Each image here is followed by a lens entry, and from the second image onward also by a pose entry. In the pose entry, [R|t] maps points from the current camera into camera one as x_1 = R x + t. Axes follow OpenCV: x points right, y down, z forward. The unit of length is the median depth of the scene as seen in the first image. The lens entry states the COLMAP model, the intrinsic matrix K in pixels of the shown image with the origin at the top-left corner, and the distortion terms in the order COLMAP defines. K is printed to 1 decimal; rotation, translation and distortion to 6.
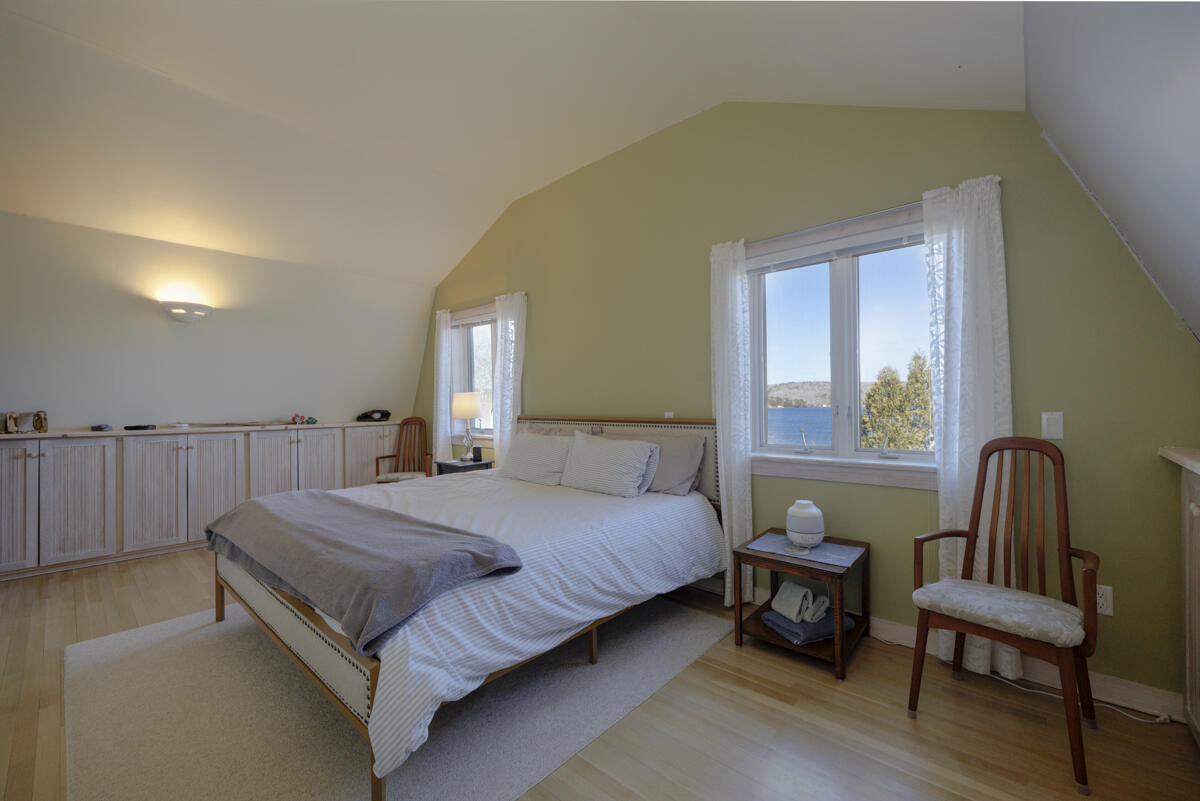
lens RADIAL K [[505.9, 0, 586.4], [0, 505.9, 401.8], [0, 0, 1]] dist [0.000416, 0.000122]
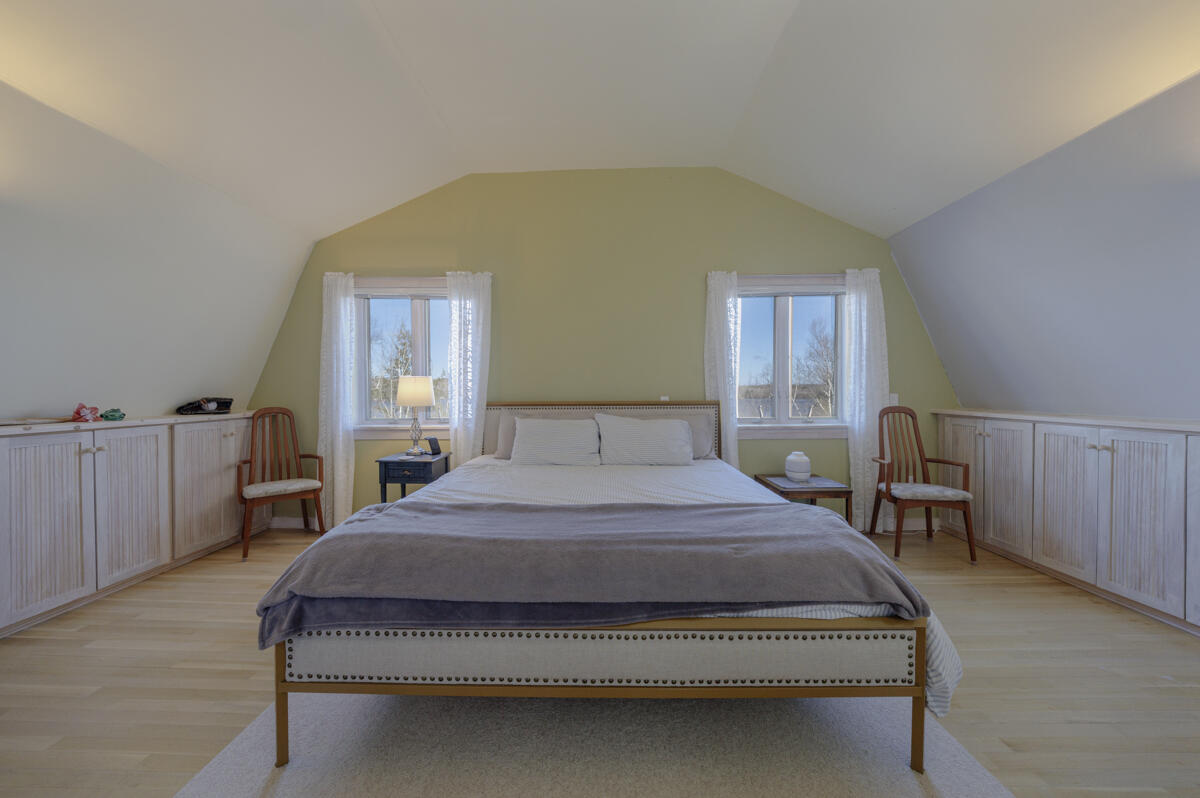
lens RADIAL K [[425.2, 0, 597.7], [0, 425.2, 398.2], [0, 0, 1]] dist [0.000882, 0.000174]
pose [[0.733152, -0.002296, 0.680061, -0.506831], [-0.002710, 0.999976, 0.006298, 0.014138], [-0.680059, -0.006461, 0.733129, 0.261091]]
